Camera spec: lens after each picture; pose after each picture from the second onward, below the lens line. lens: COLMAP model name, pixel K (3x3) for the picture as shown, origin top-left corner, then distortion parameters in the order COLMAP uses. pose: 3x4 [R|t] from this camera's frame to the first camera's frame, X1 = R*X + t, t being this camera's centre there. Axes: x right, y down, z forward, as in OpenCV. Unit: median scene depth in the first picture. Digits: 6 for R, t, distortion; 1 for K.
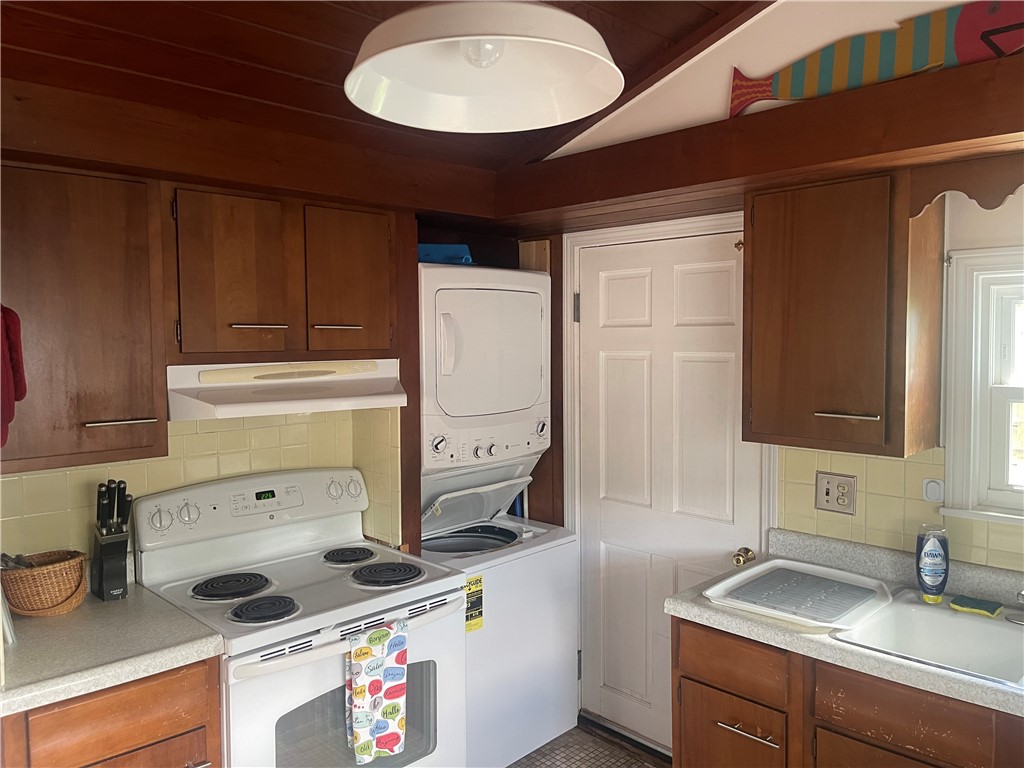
lens RADIAL K [[775.7, 0, 510.9], [0, 775.7, 379.3], [0, 0, 1]] dist [0.084839, -0.110262]
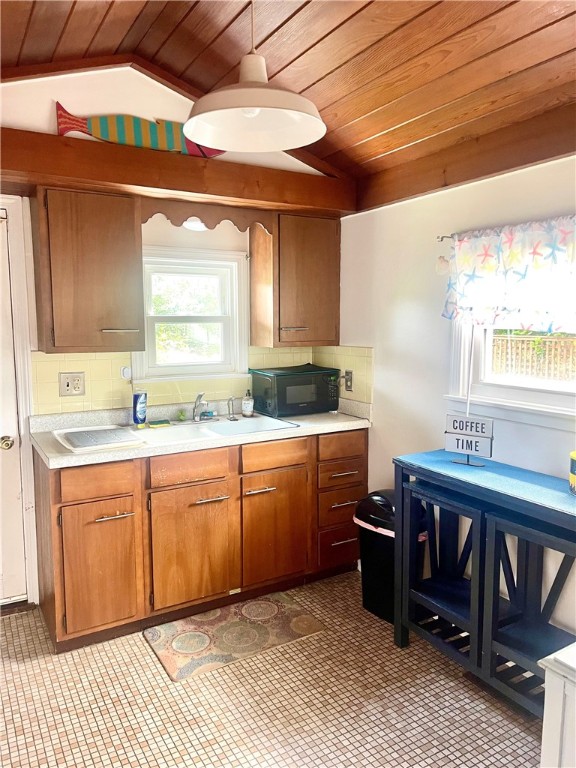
lens RADIAL K [[581.7, 0, 288.0], [0, 581.7, 384.0], [0, 0, 1]] dist [0.084839, -0.110262]
pose [[0.233658, -0.102664, 0.966884, -0.773000], [0.056265, 0.994171, 0.091965, 0.066030], [-0.970690, 0.032913, 0.238072, 0.312806]]
